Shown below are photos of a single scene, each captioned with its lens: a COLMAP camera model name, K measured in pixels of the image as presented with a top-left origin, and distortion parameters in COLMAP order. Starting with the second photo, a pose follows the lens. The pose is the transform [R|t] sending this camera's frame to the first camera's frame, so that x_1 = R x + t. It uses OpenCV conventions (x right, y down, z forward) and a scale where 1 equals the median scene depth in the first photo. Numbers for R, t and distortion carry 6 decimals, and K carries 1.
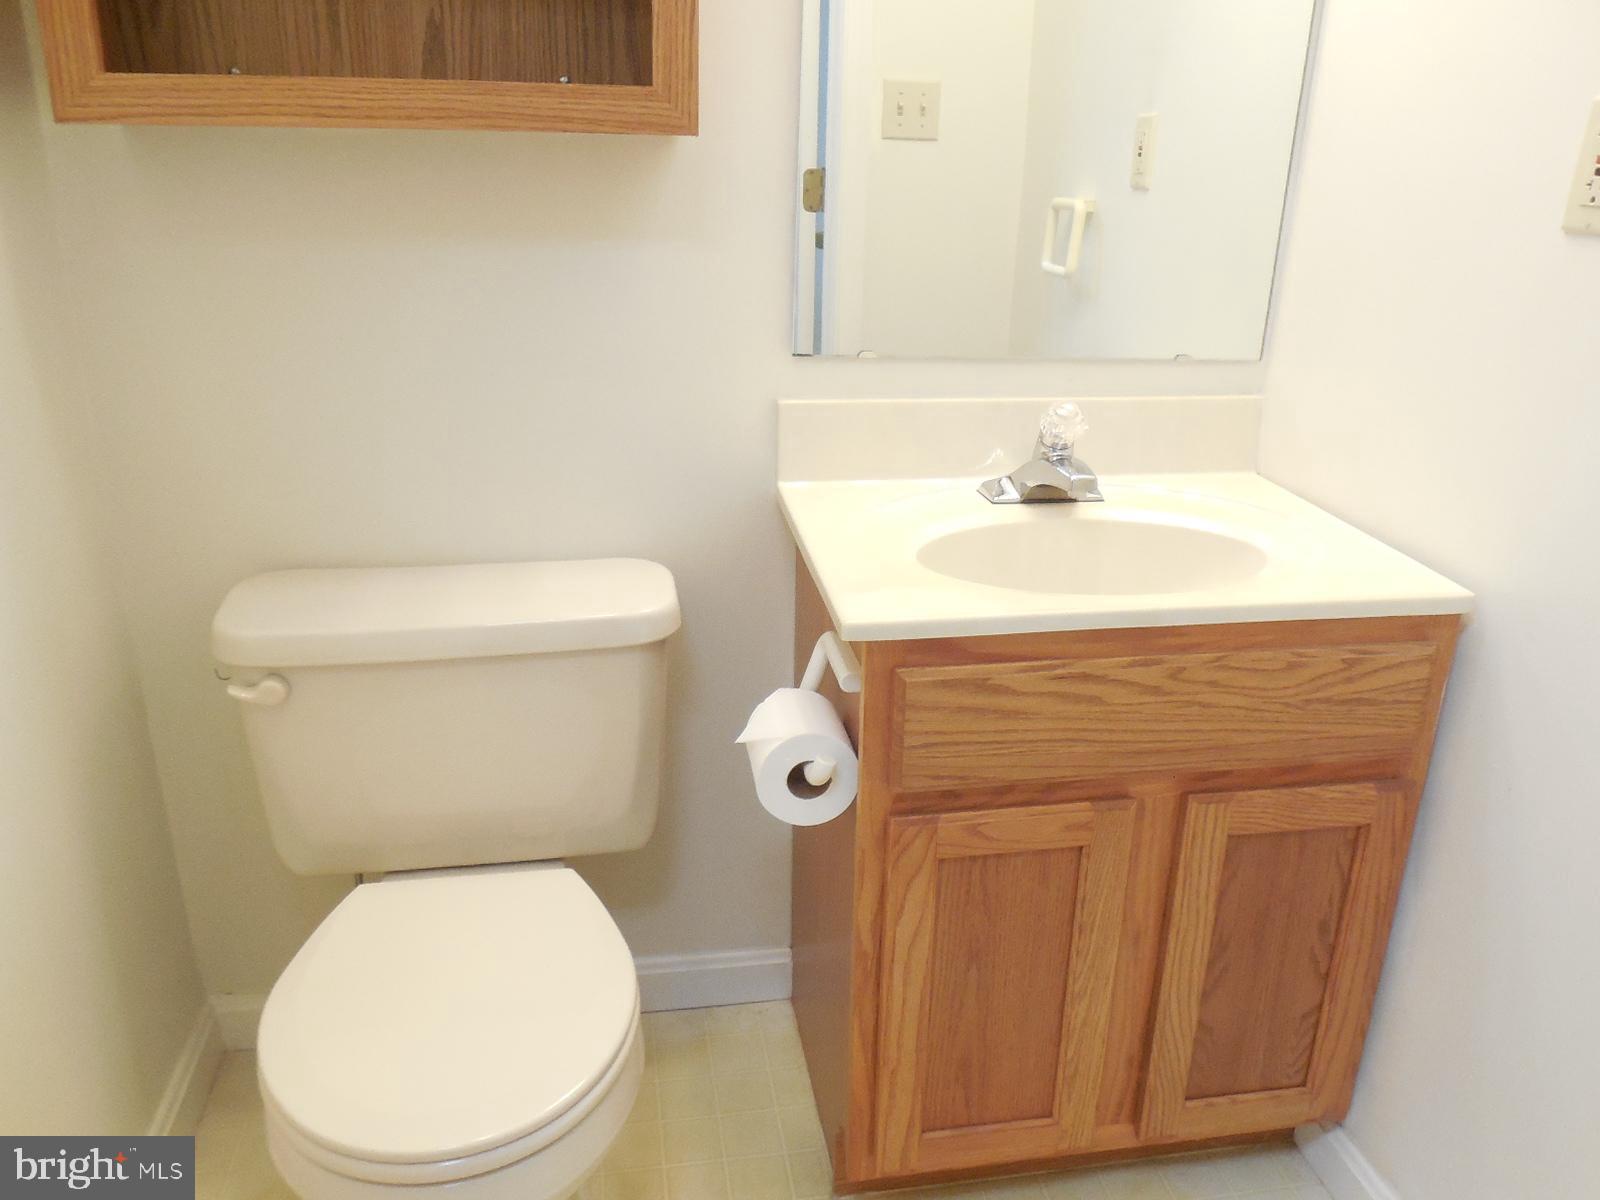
lens RADIAL K [[1268.2, 0, 800.0], [0, 1268.2, 600.0], [0, 0, 1]] dist [-0.030757, 0.011938]
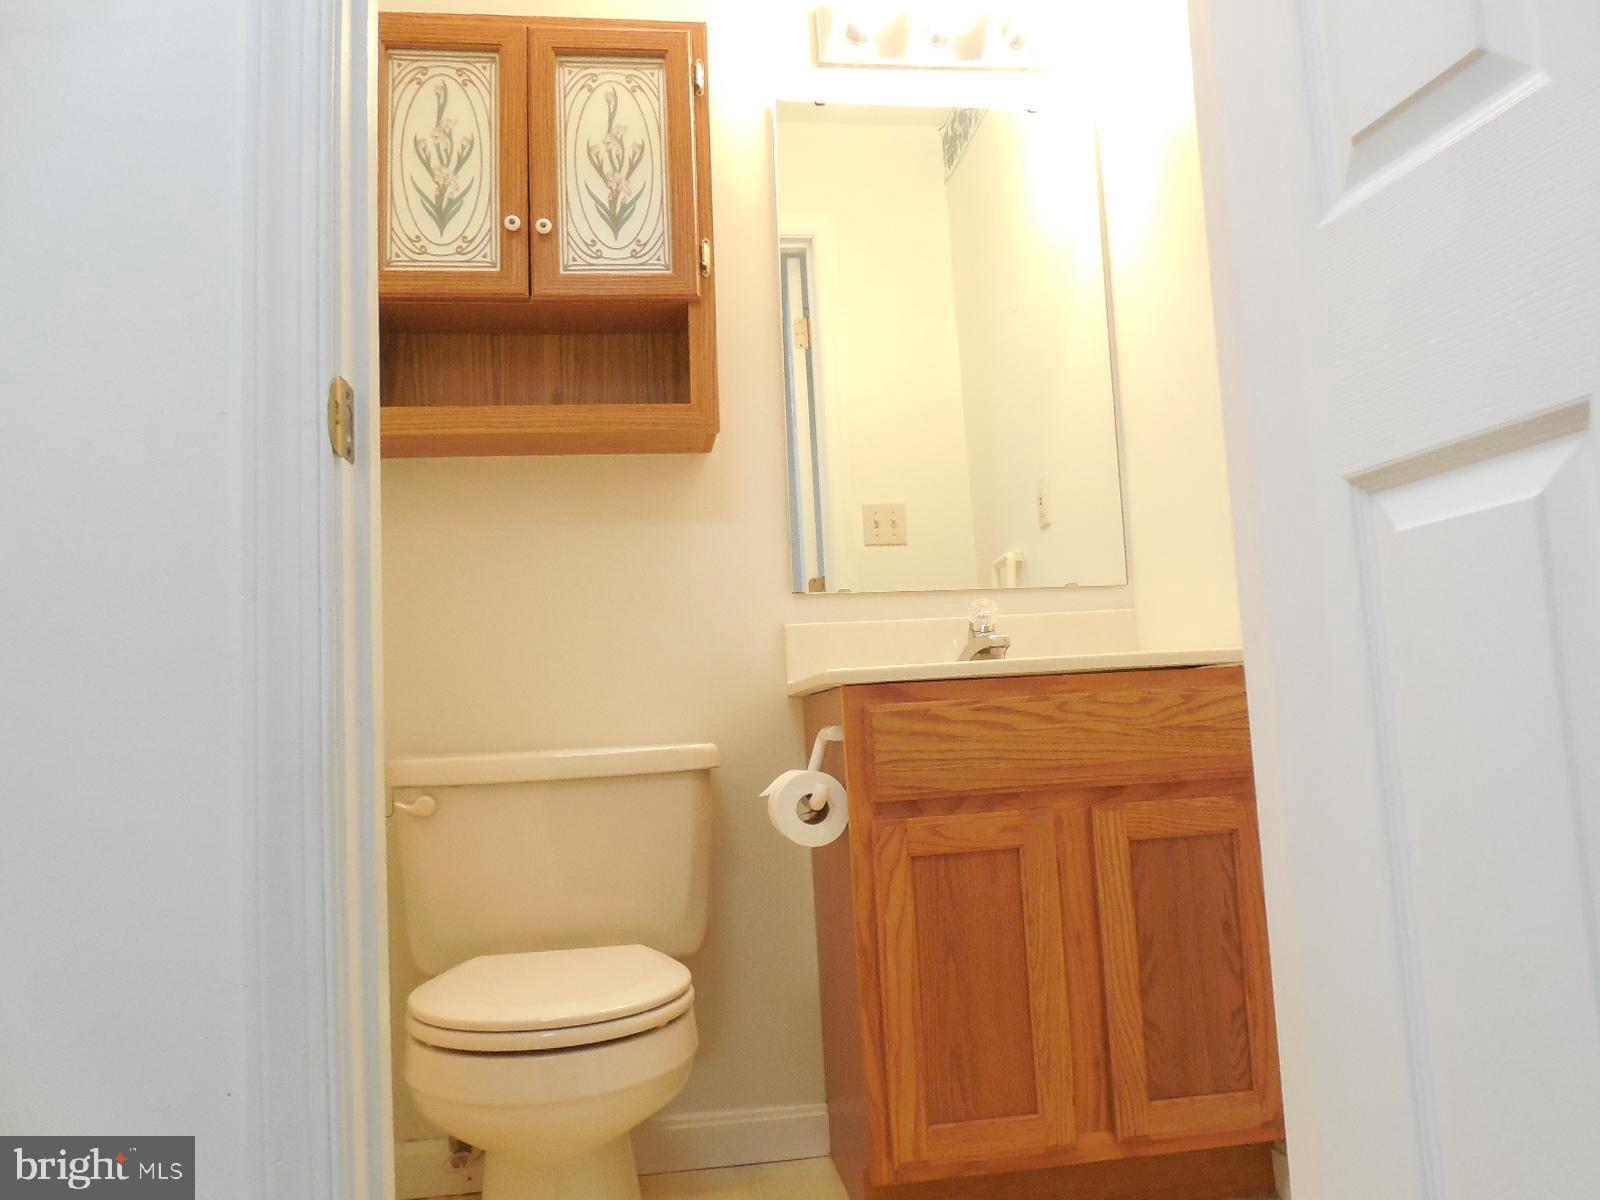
lens RADIAL K [[1268.2, 0, 800.0], [0, 1268.2, 600.0], [0, 0, 1]] dist [-0.030757, 0.011938]
pose [[0.997100, -0.073211, -0.020782, 0.038144], [0.056010, 0.890825, -0.450882, 0.551201], [0.051523, 0.448410, 0.892342, -0.331812]]
